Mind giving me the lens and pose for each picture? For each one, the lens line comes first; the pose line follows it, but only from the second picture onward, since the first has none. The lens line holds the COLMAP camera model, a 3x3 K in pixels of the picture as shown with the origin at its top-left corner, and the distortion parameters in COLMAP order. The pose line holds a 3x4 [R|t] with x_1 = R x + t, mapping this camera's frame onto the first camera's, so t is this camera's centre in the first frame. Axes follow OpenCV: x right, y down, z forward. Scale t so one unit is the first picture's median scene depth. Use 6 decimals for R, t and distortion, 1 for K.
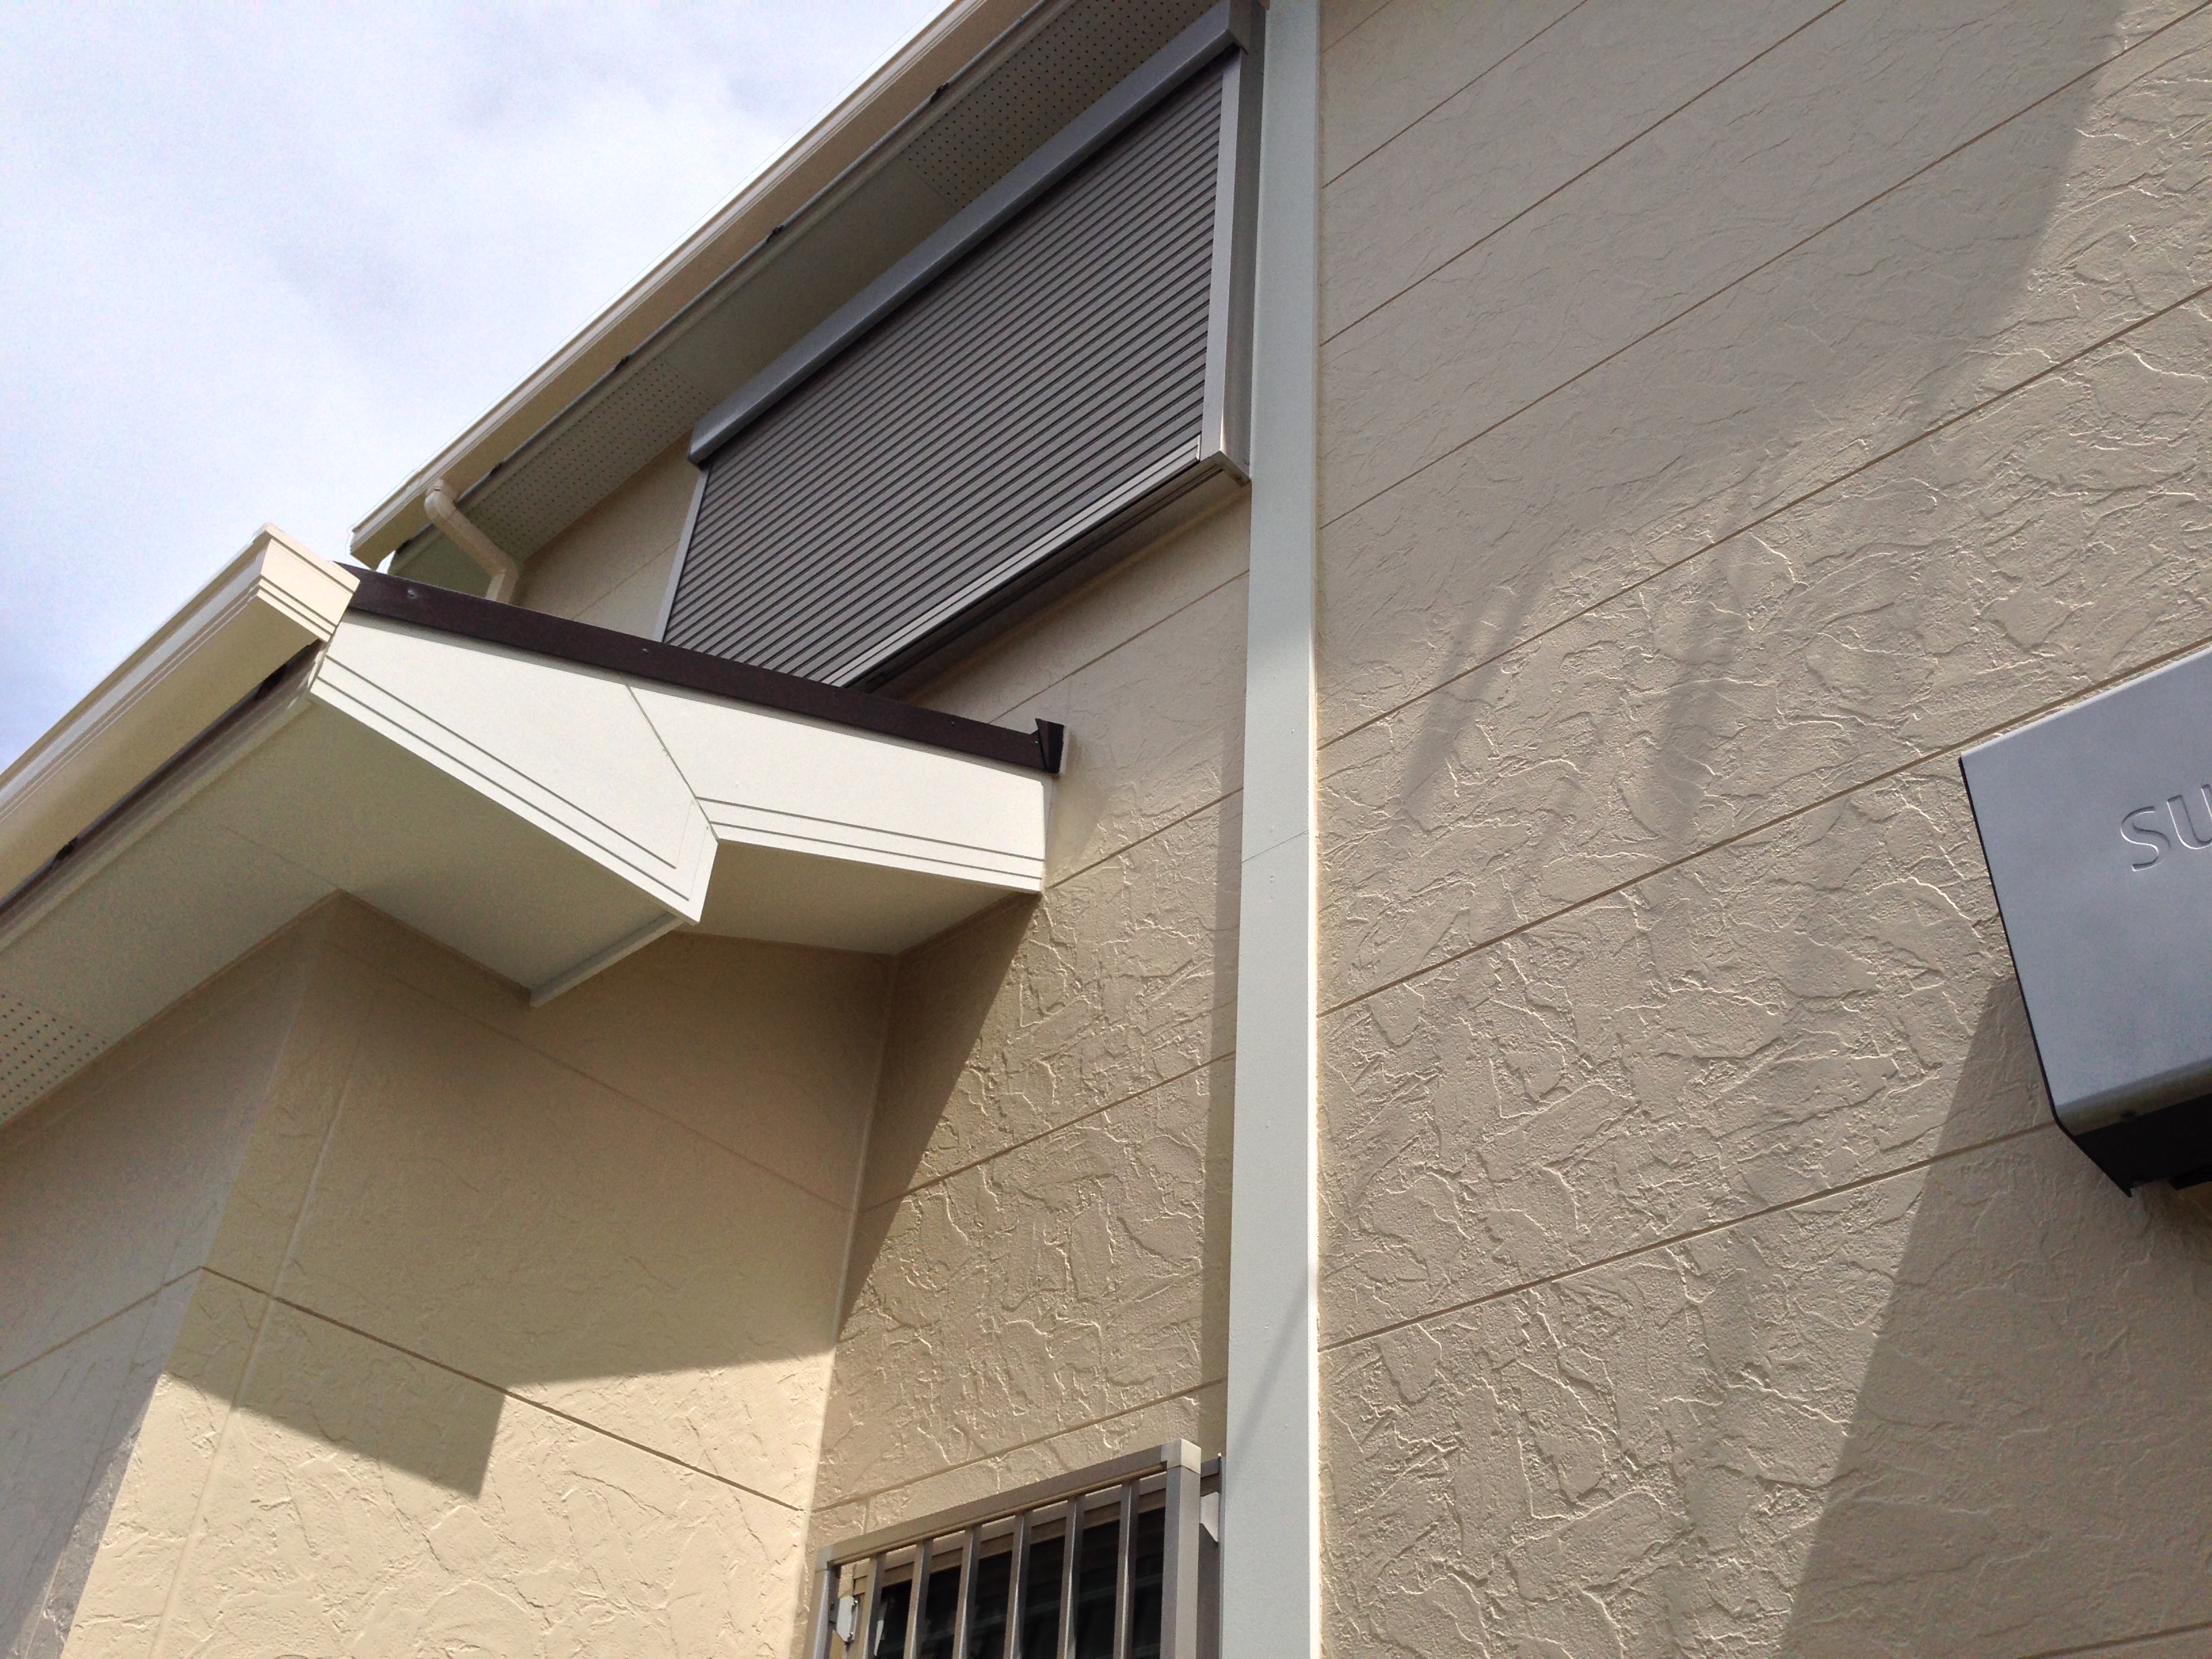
lens RADIAL K [[2046.2, 0, 1106.0], [0, 2046.2, 829.5], [0, 0, 1]] dist [0.101207, -0.128751]
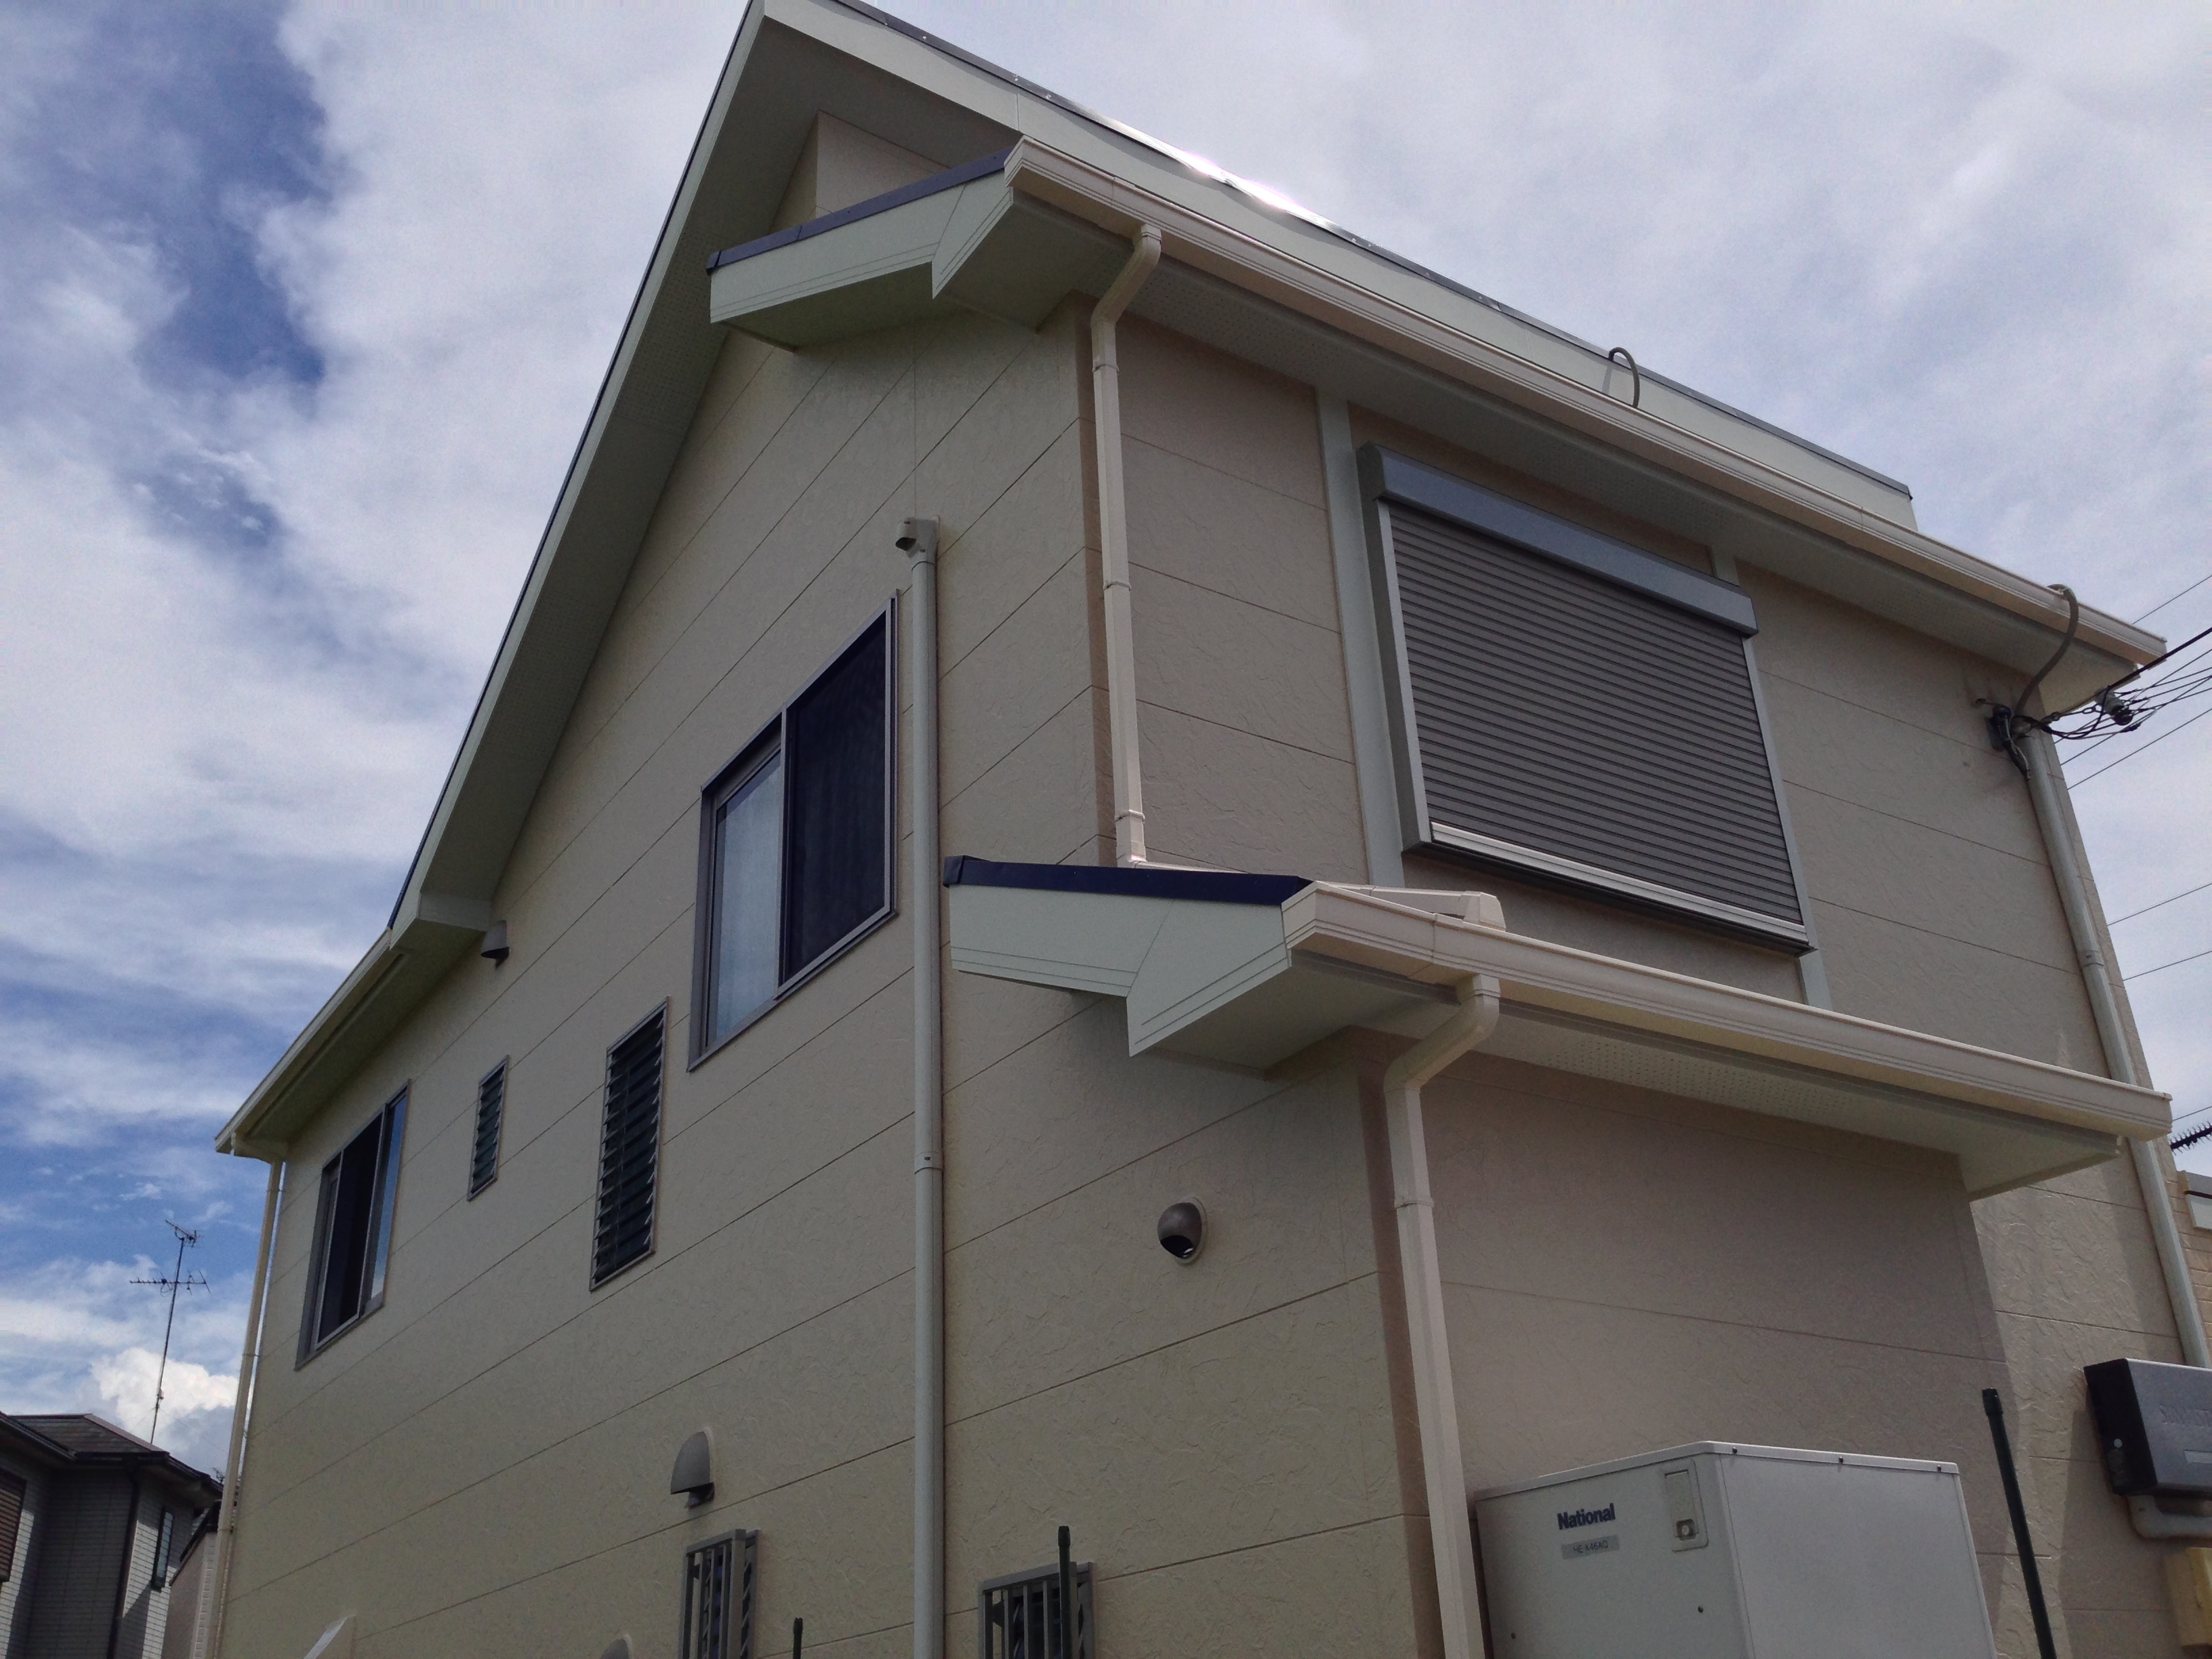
lens RADIAL K [[2058.0, 0, 1040.0], [0, 2058.0, 792.0], [0, 0, 1]] dist [0.090944, -0.144654]
pose [[0.271517, 0.380339, 0.884093, -2.690472], [-0.564480, 0.806944, -0.173790, 0.634273], [-0.779513, -0.451866, 0.433793, 1.019012]]
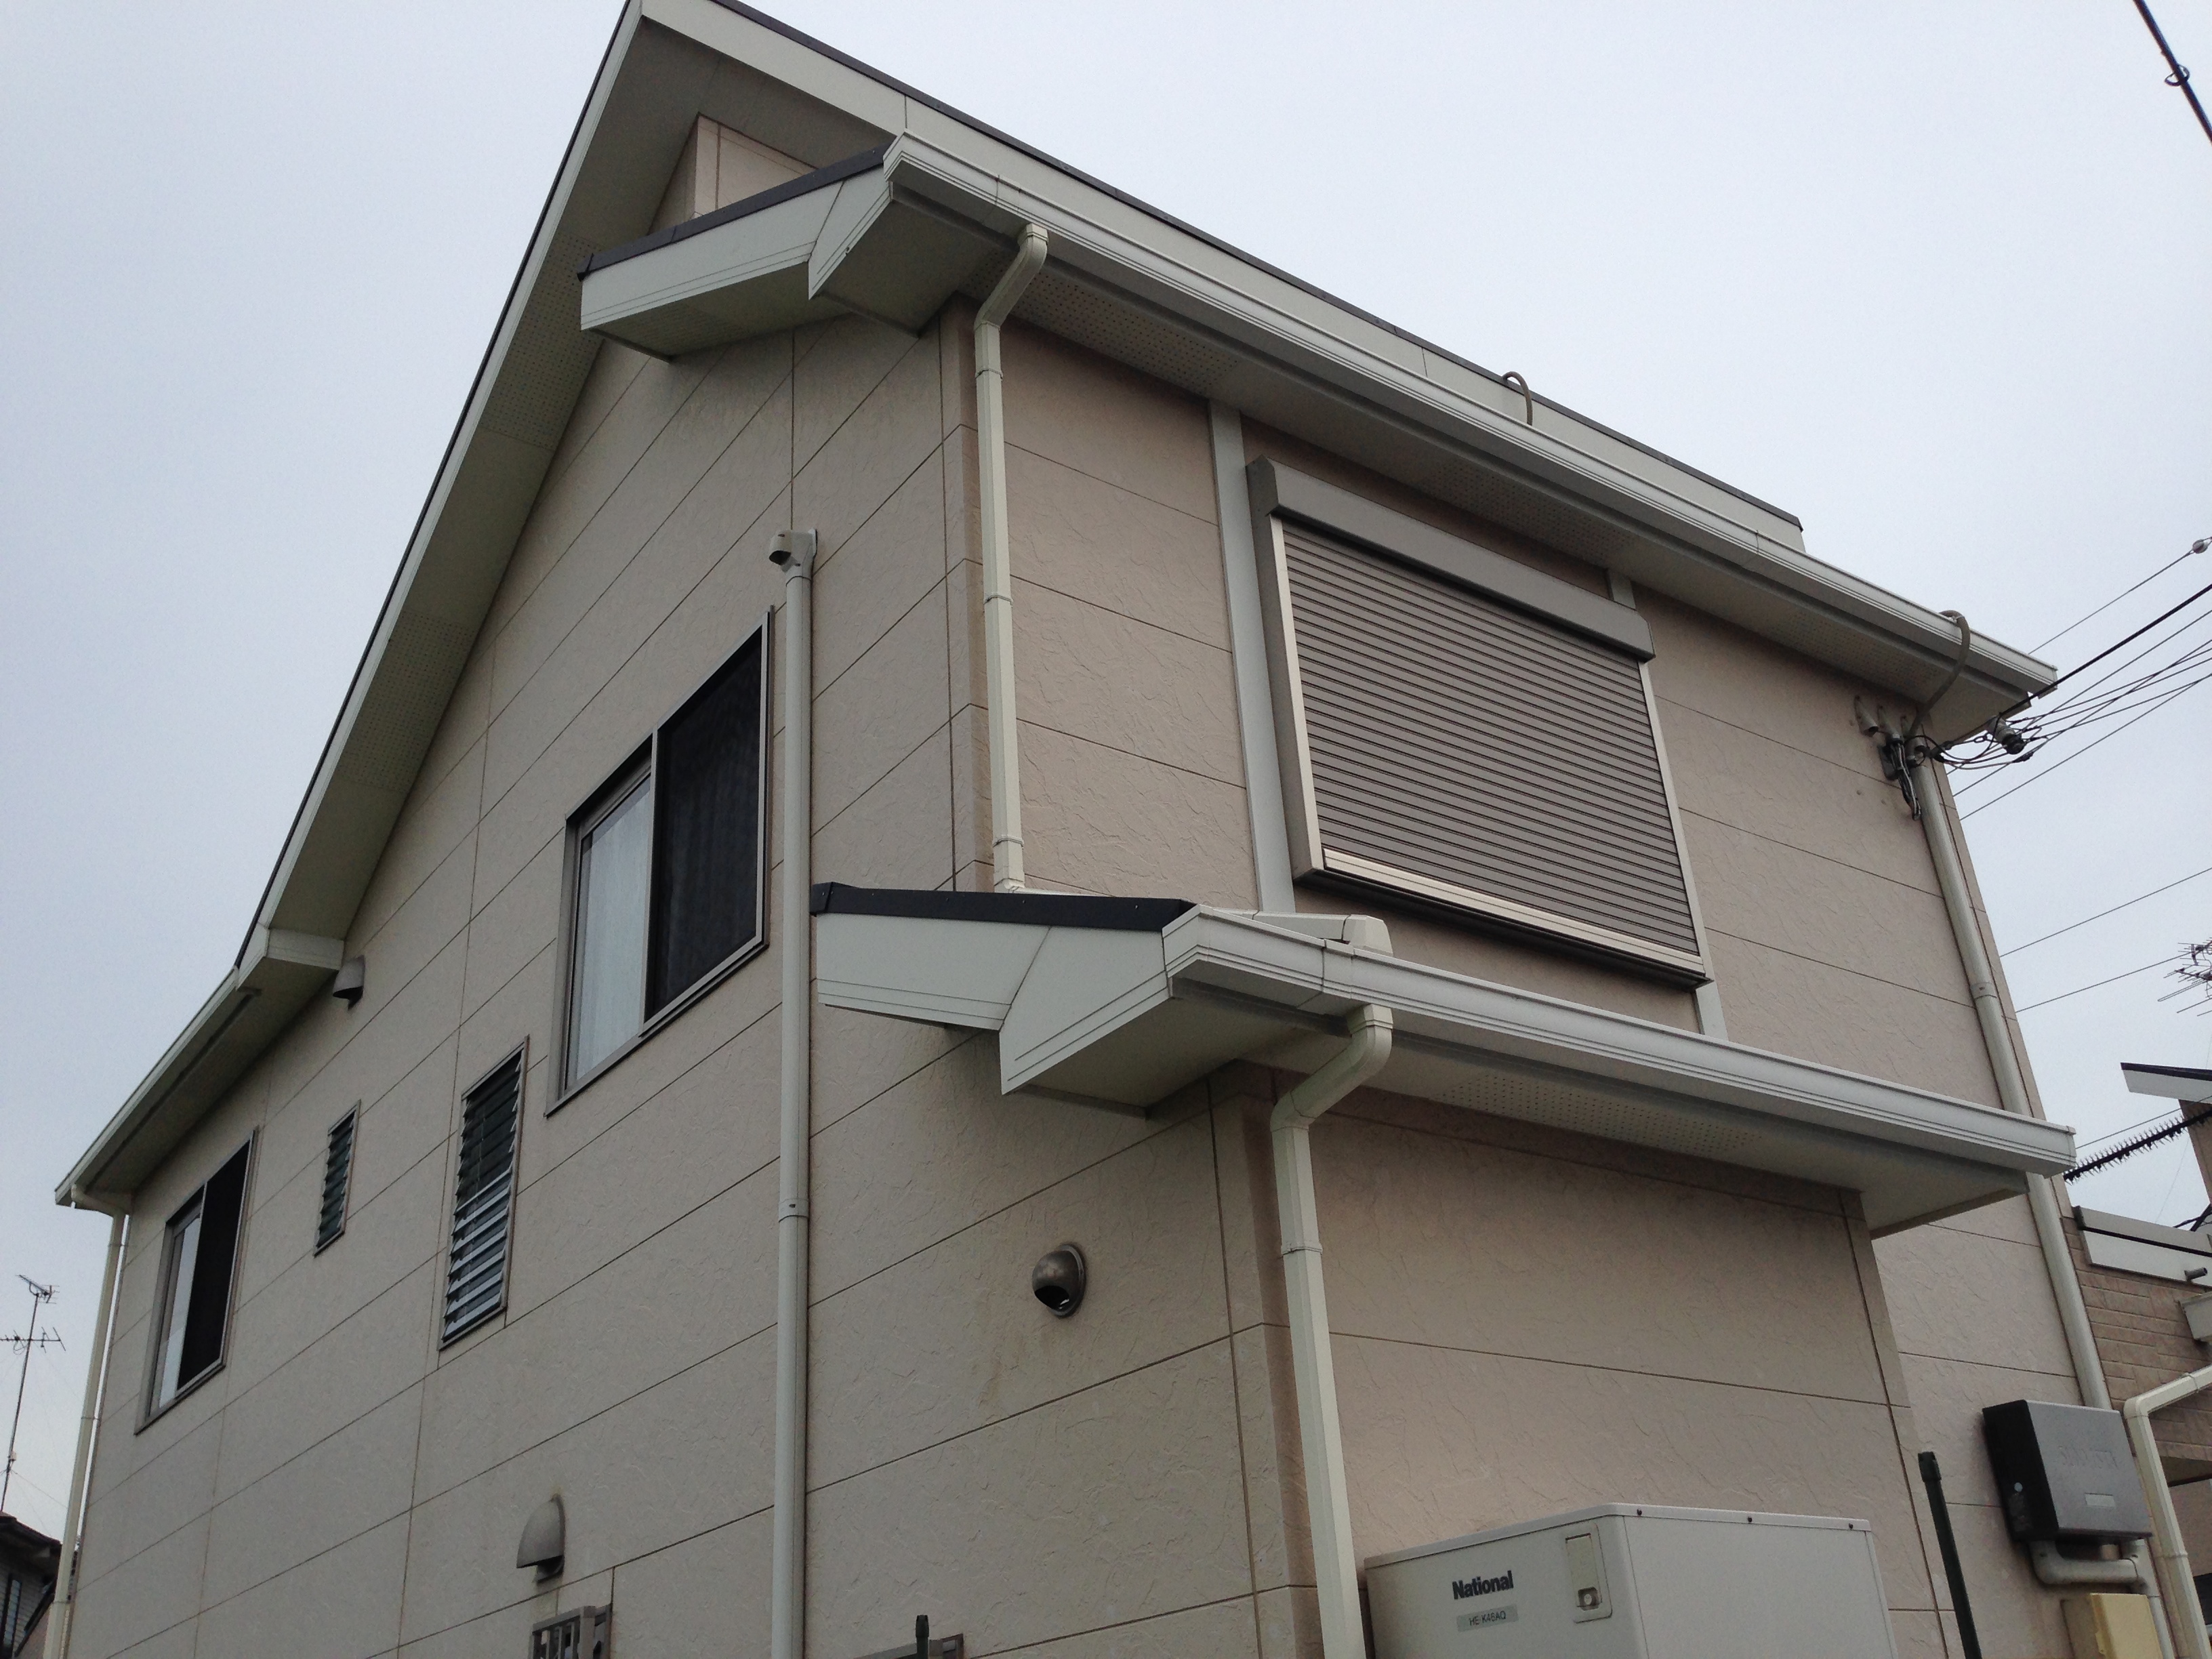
lens RADIAL K [[2040.8, 0, 1106.0], [0, 2040.8, 829.5], [0, 0, 1]] dist [0.106517, -0.179803]
pose [[0.199798, 0.383929, 0.901487, -2.509922], [-0.552345, 0.804057, -0.220018, 0.600960], [-0.809318, -0.453973, 0.372710, 1.052581]]
